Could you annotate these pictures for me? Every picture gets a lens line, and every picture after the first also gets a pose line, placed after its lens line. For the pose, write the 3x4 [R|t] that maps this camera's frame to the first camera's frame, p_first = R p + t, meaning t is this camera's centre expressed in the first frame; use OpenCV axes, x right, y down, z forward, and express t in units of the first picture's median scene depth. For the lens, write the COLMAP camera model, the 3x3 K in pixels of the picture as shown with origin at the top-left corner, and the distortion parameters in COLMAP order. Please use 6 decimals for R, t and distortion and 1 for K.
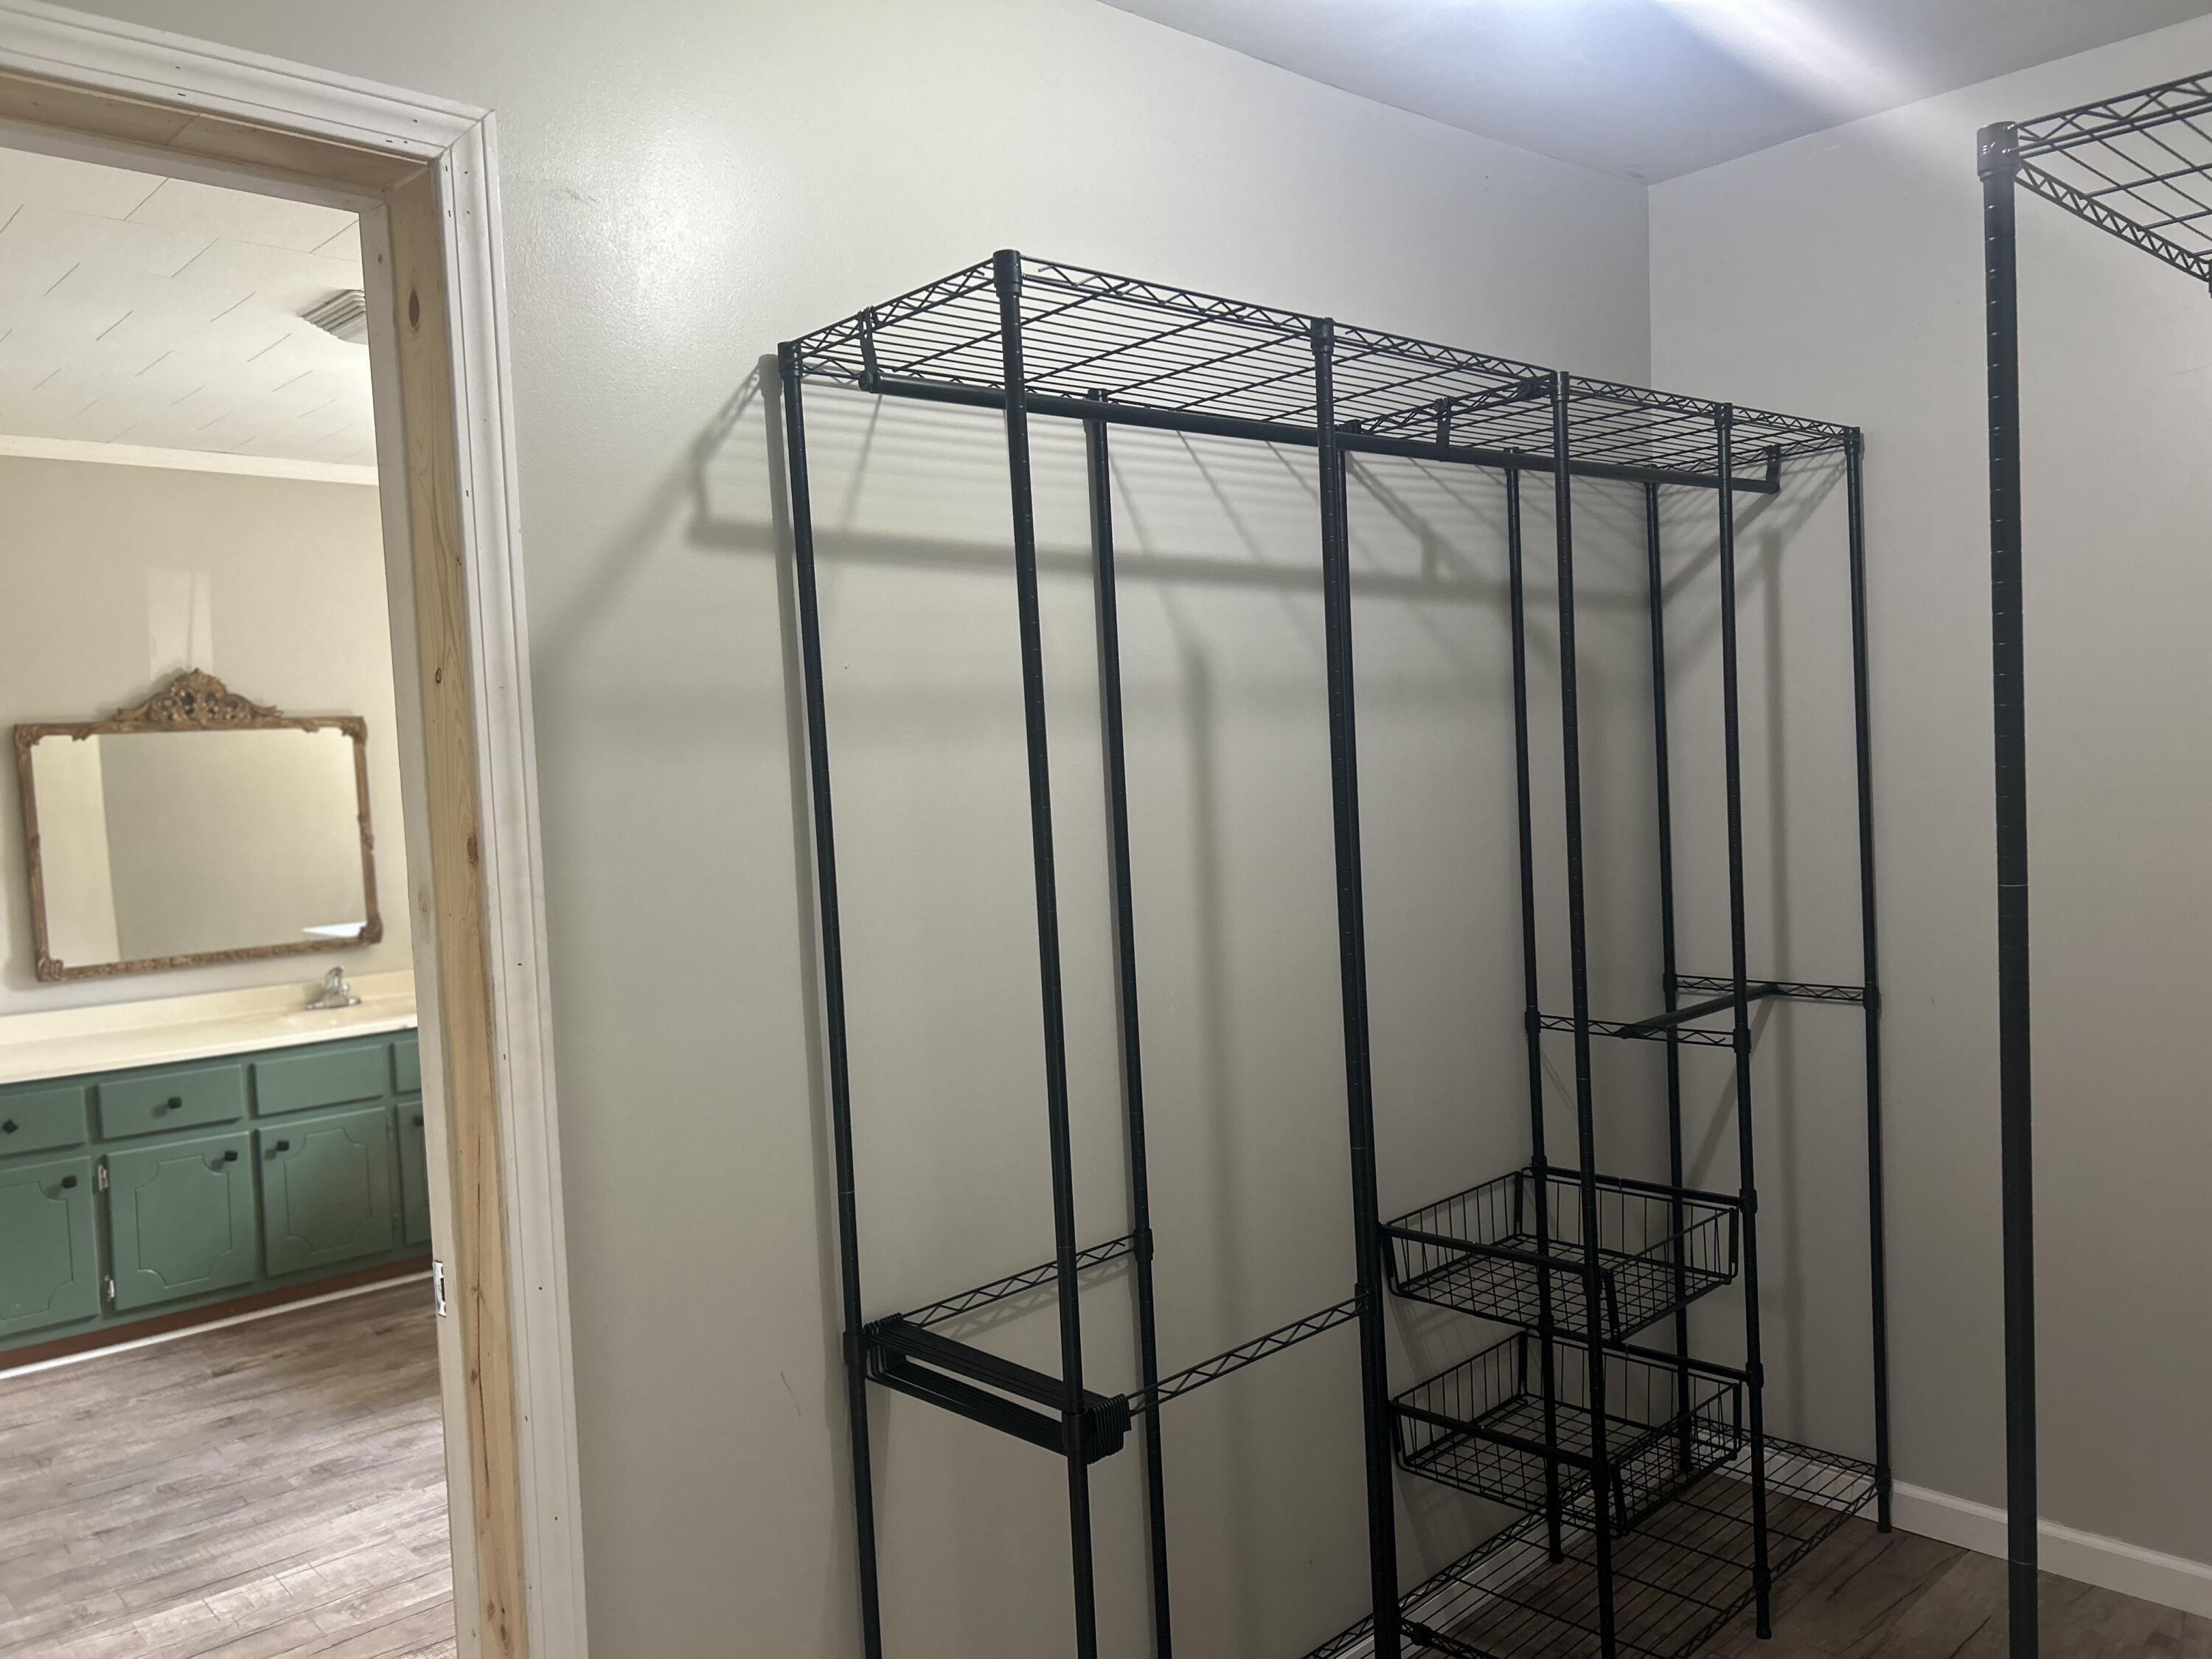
lens RADIAL K [[1657.6, 0, 1104.5], [0, 1657.6, 863.3], [0, 0, 1]] dist [0.044979, -0.050949]
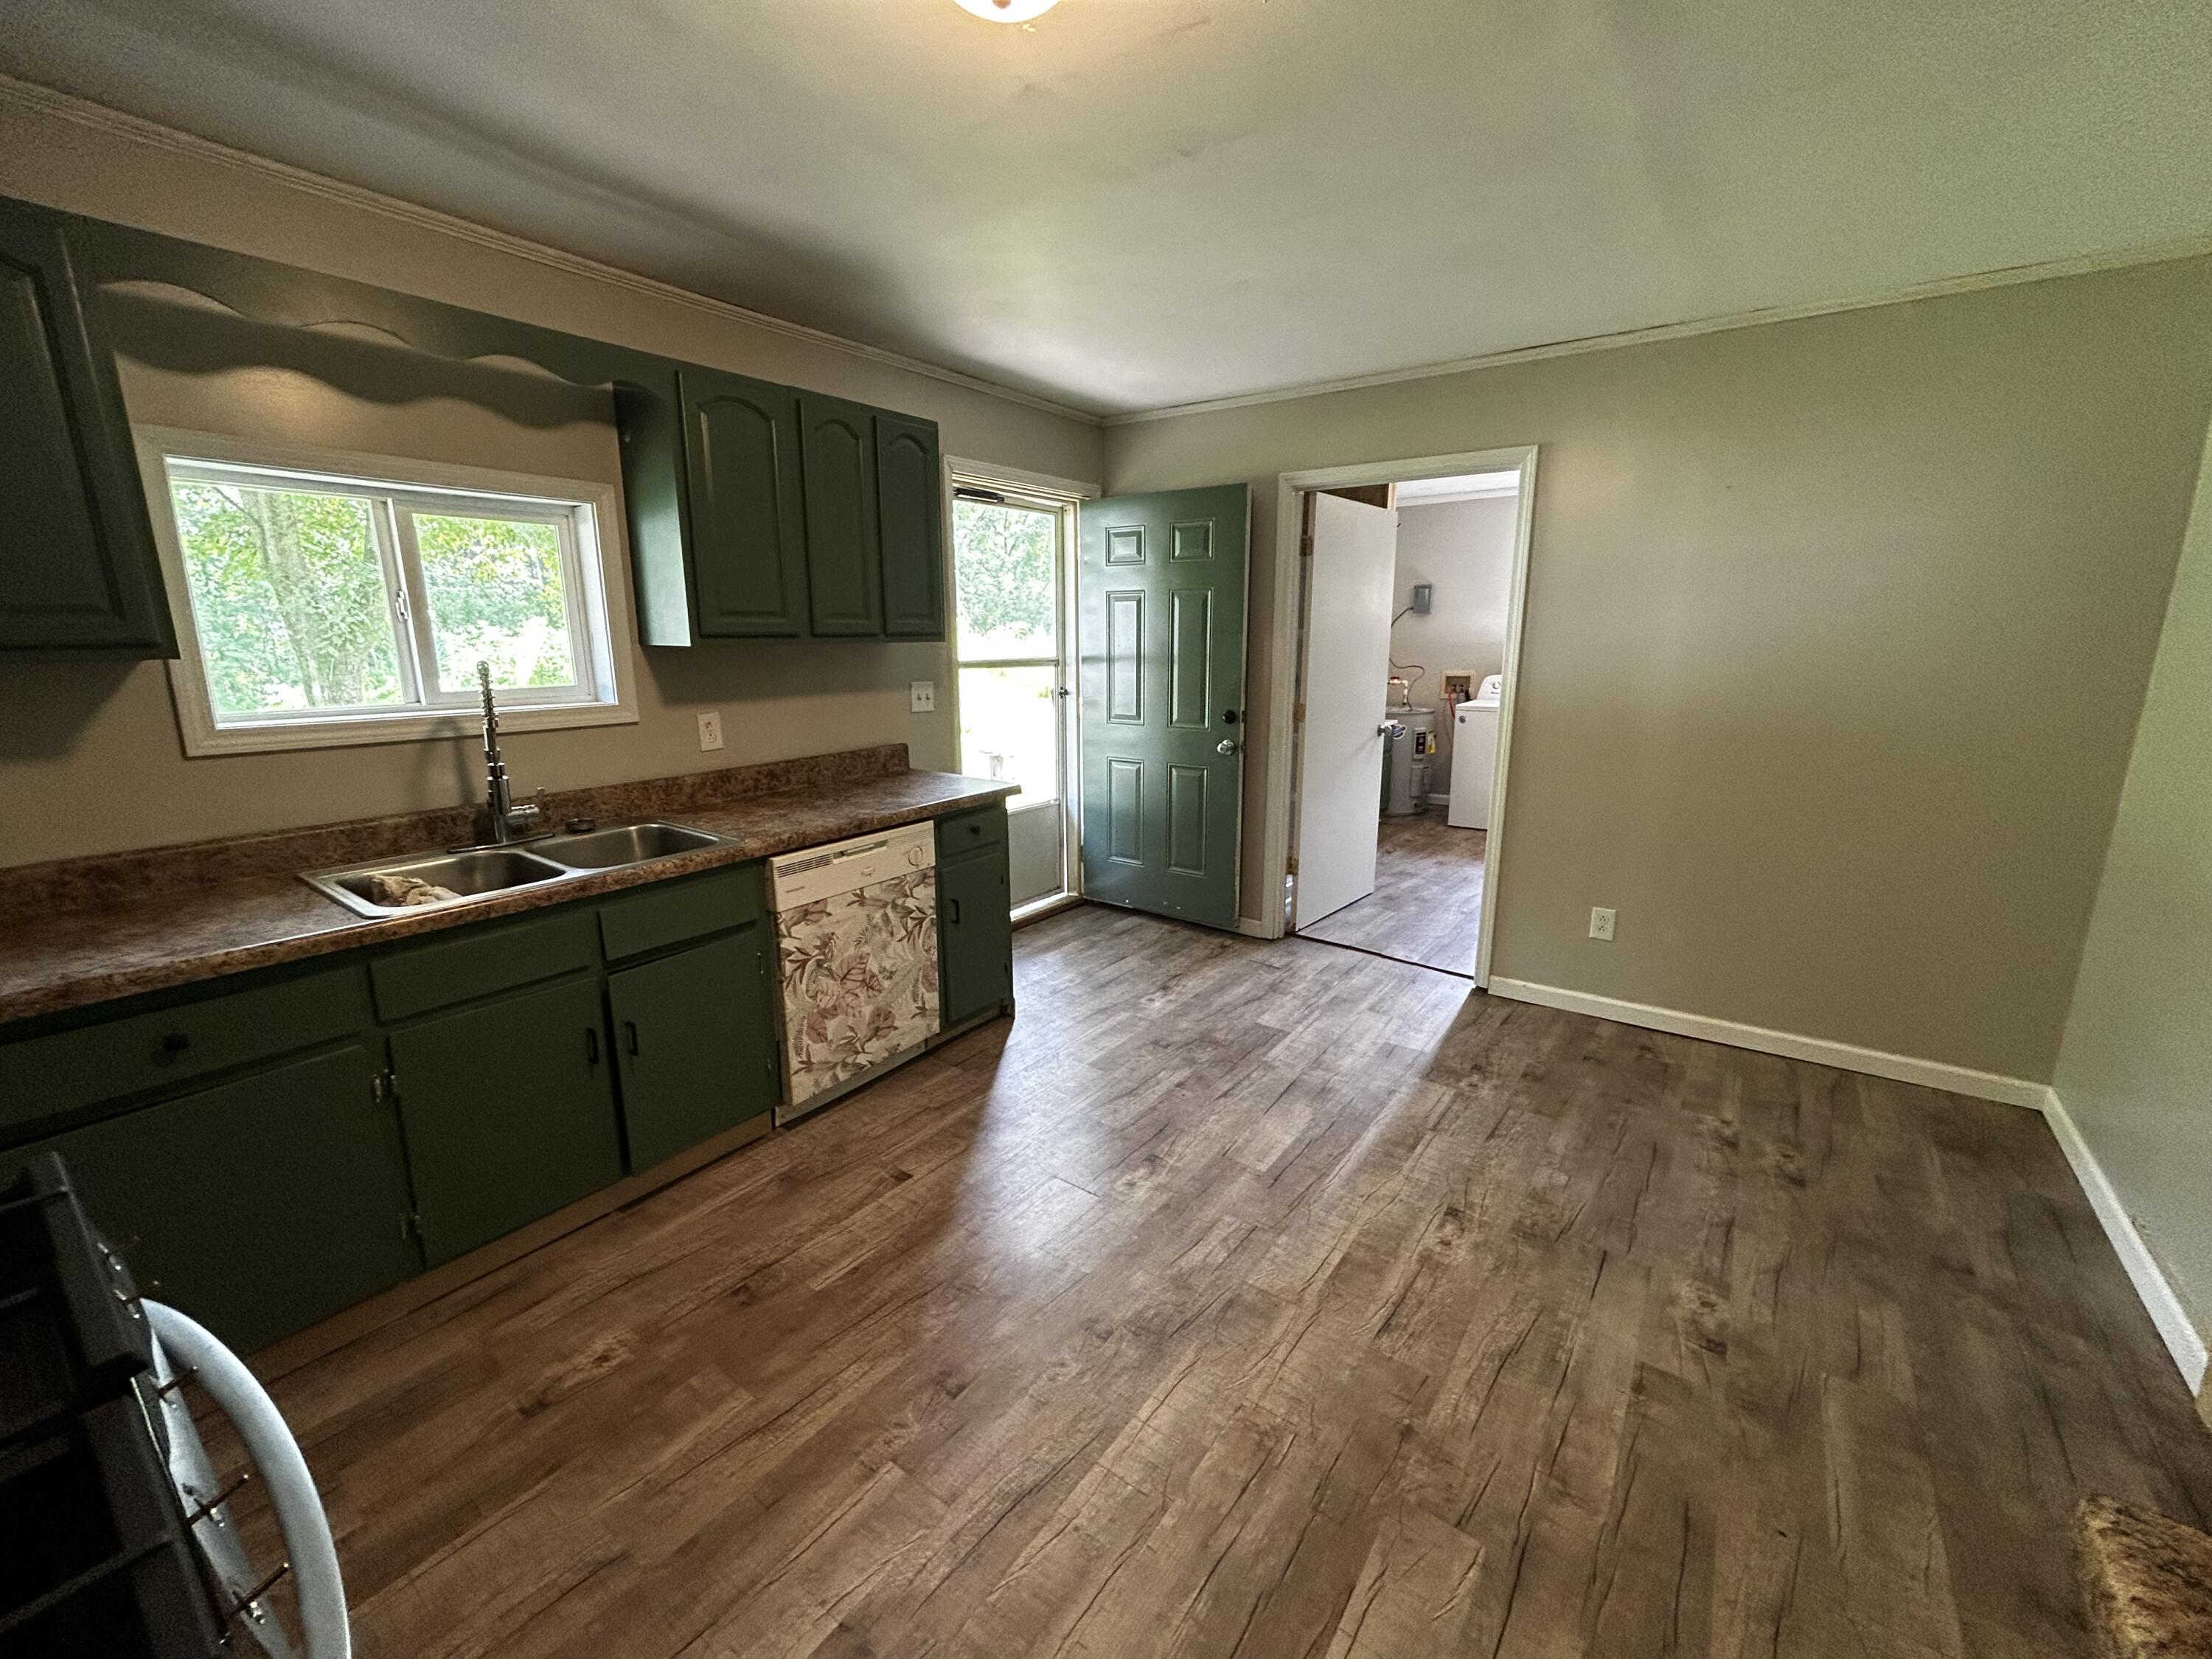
lens RADIAL K [[890.8, 0, 1104.7], [0, 890.8, 831.4], [0, 0, 1]] dist [0.000433, 0.001226]
pose [[0.983781, -0.010611, 0.179059, -1.192854], [-0.017436, 0.987864, 0.154339, 0.059283], [-0.178524, -0.154958, 0.971657, -0.283767]]
